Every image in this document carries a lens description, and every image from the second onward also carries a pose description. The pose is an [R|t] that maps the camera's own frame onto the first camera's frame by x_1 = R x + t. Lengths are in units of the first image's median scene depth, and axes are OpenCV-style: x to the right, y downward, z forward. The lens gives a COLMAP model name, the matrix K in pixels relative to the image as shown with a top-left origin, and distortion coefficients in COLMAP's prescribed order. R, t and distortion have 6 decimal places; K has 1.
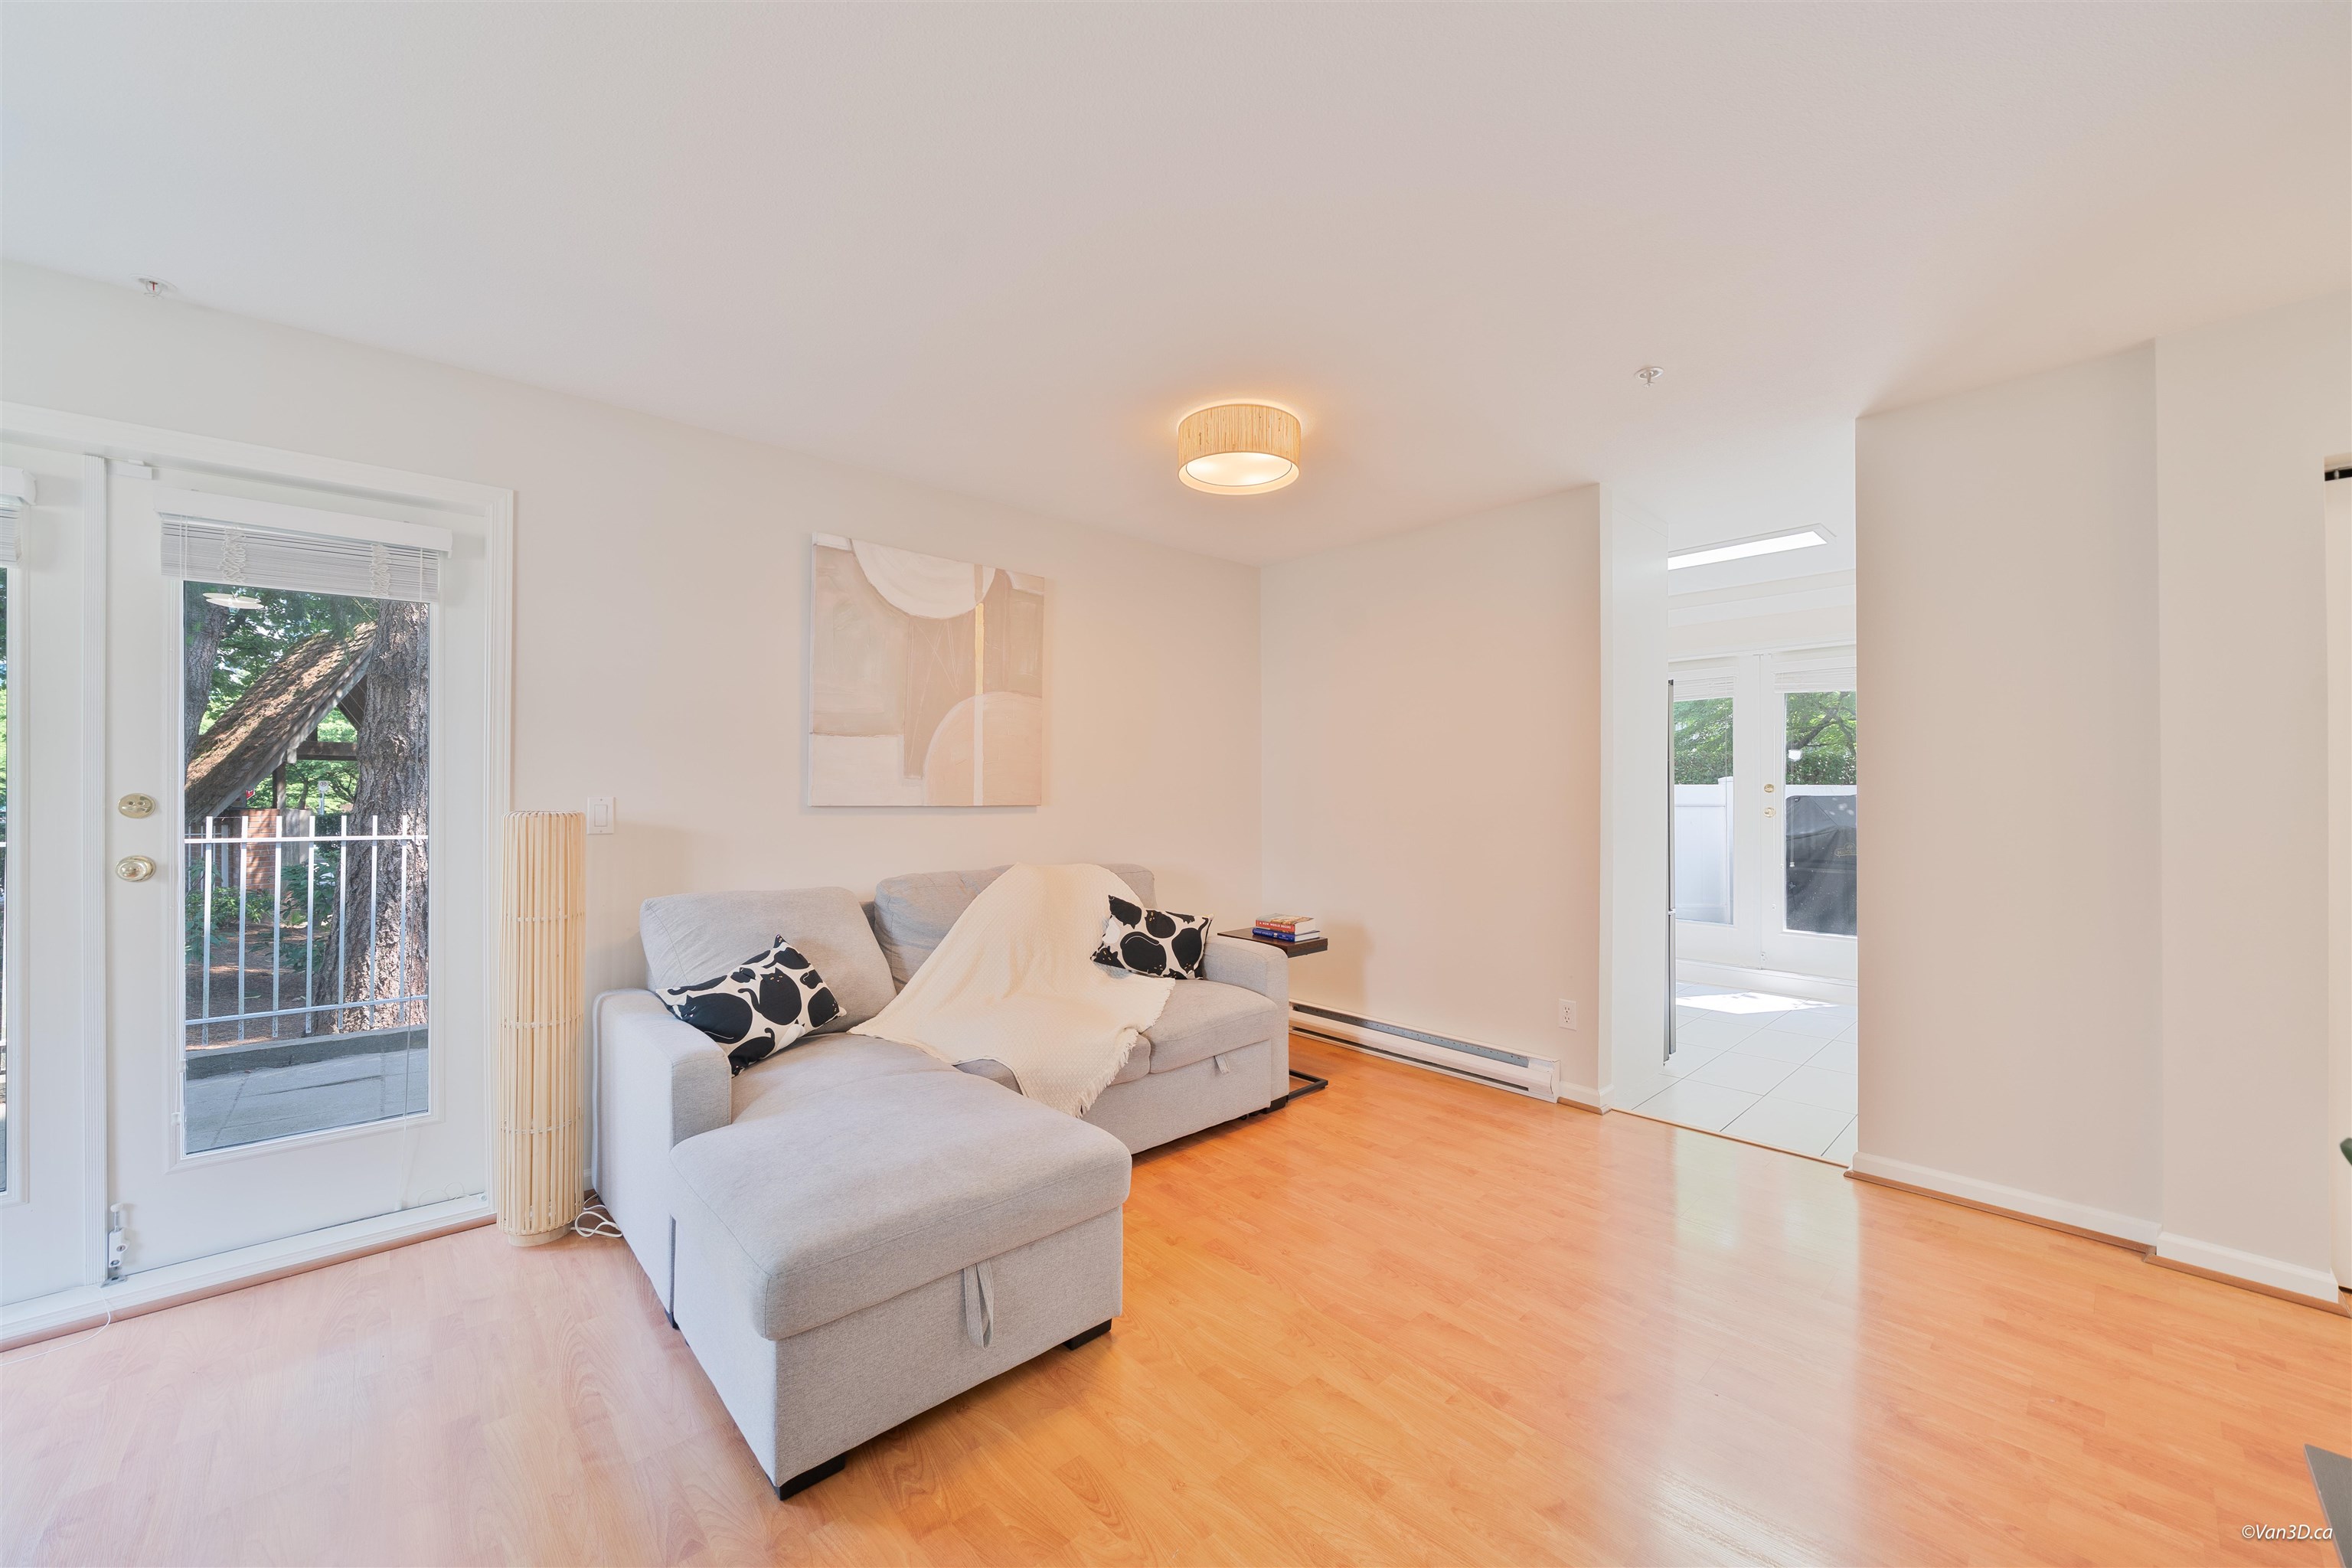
lens RADIAL K [[882.1, 0, 1159.6], [0, 882.1, 787.4], [0, 0, 1]] dist [-0.005230, -0.000649]
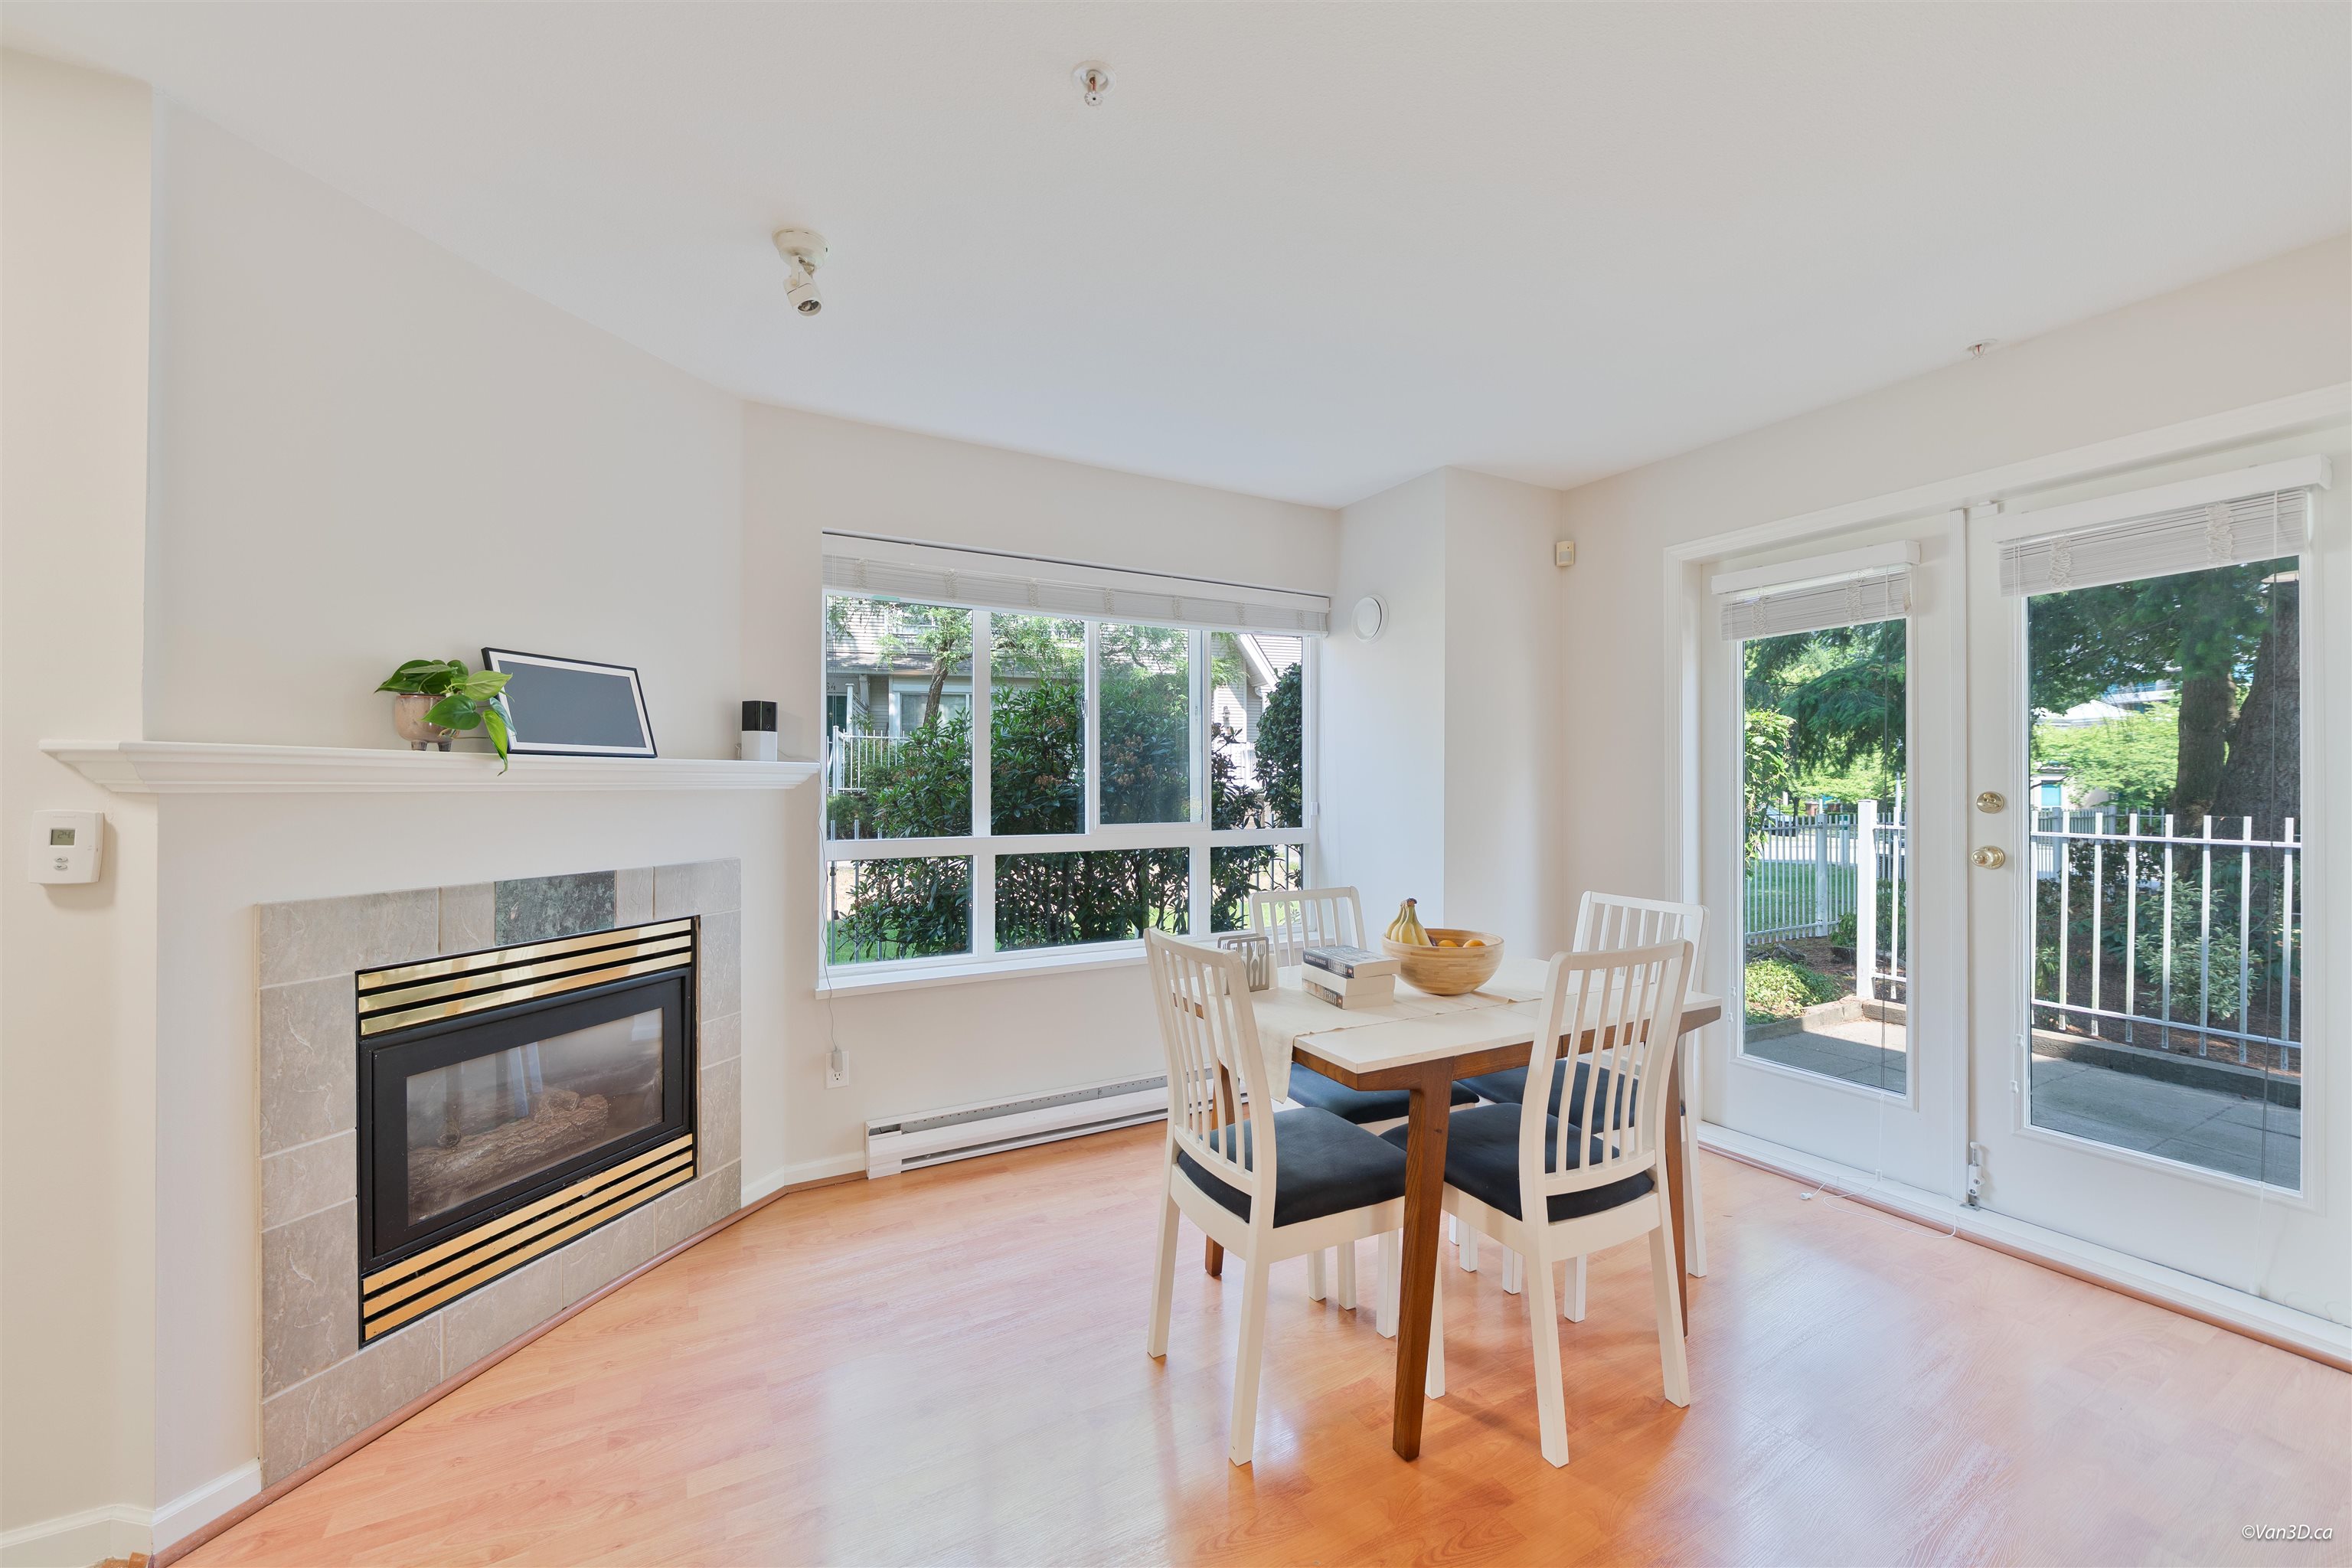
lens RADIAL K [[882.1, 0, 1145.4], [0, 882.1, 784.0], [0, 0, 1]] dist [-0.005230, -0.000649]
pose [[-0.231854, -0.006071, -0.972732, 0.152824], [0.005633, 0.999955, -0.007583, -0.000286], [0.972734, -0.007237, -0.231810, 0.142074]]
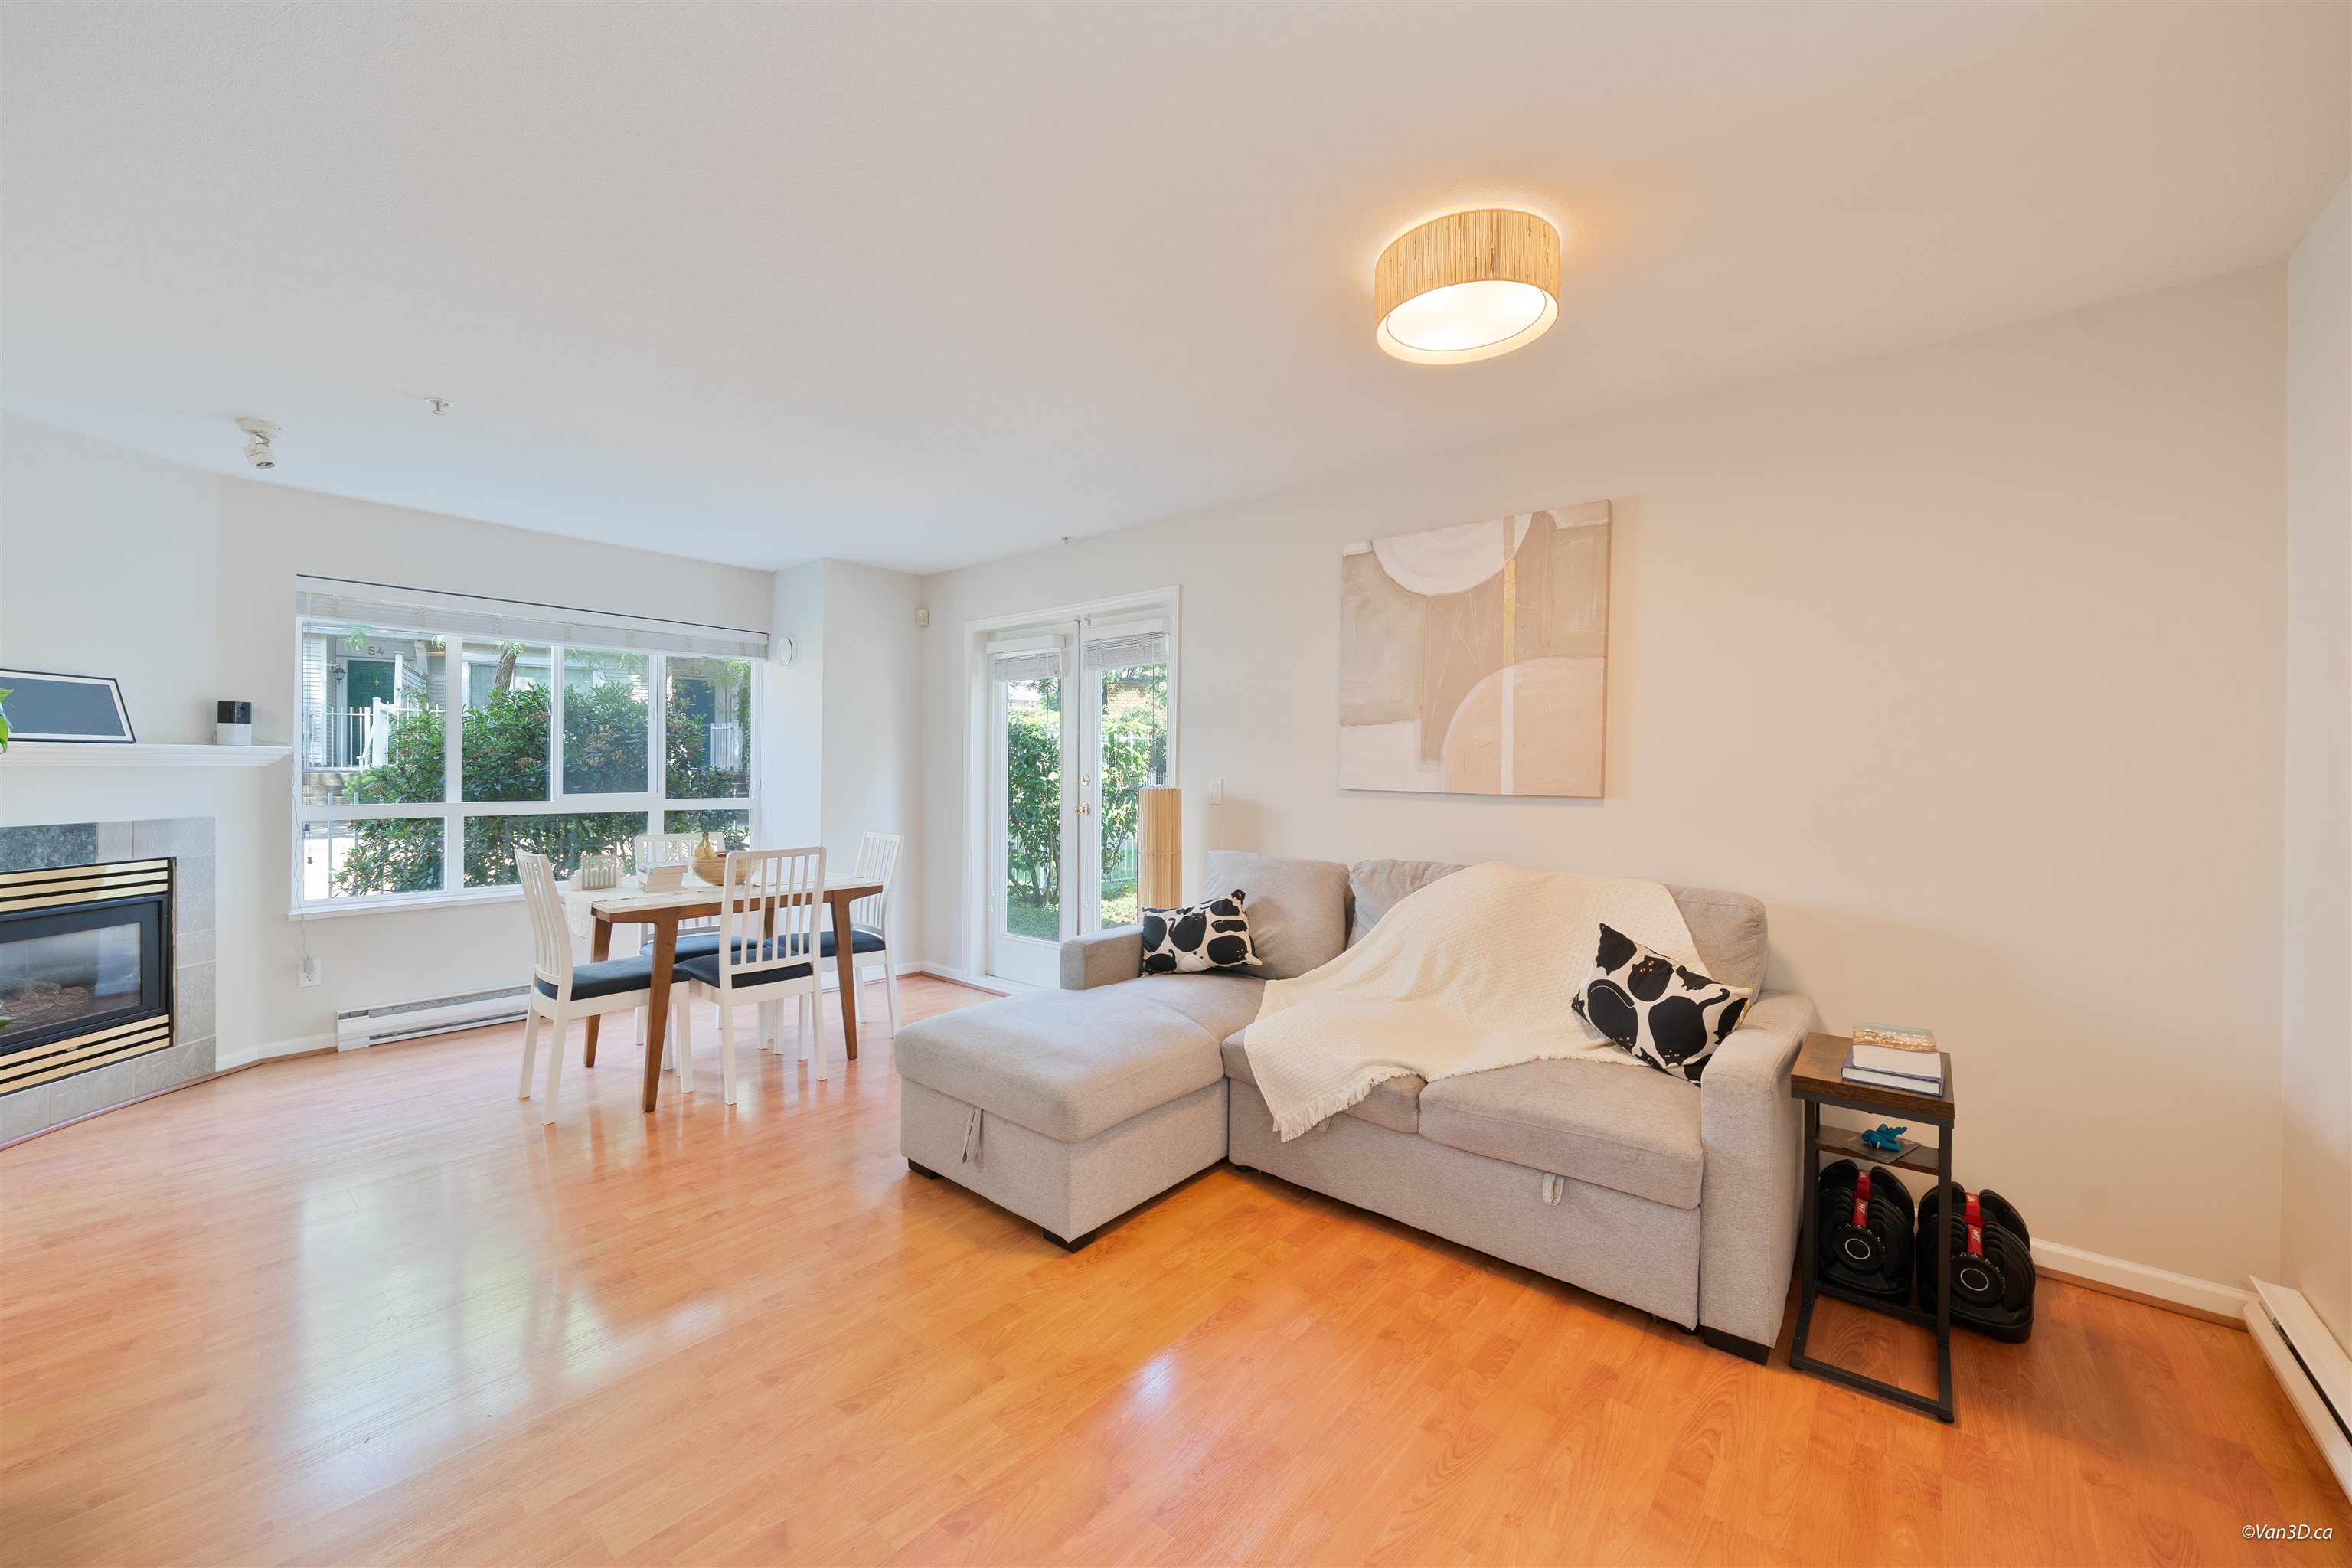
lens RADIAL K [[882.1, 0, 1150.8], [0, 882.1, 773.2], [0, 0, 1]] dist [-0.005230, -0.000649]
pose [[0.129376, 0.003716, -0.991589, 0.746429], [-0.003130, 0.999990, 0.003339, -0.002420], [0.991591, 0.002671, 0.129386, 0.660112]]
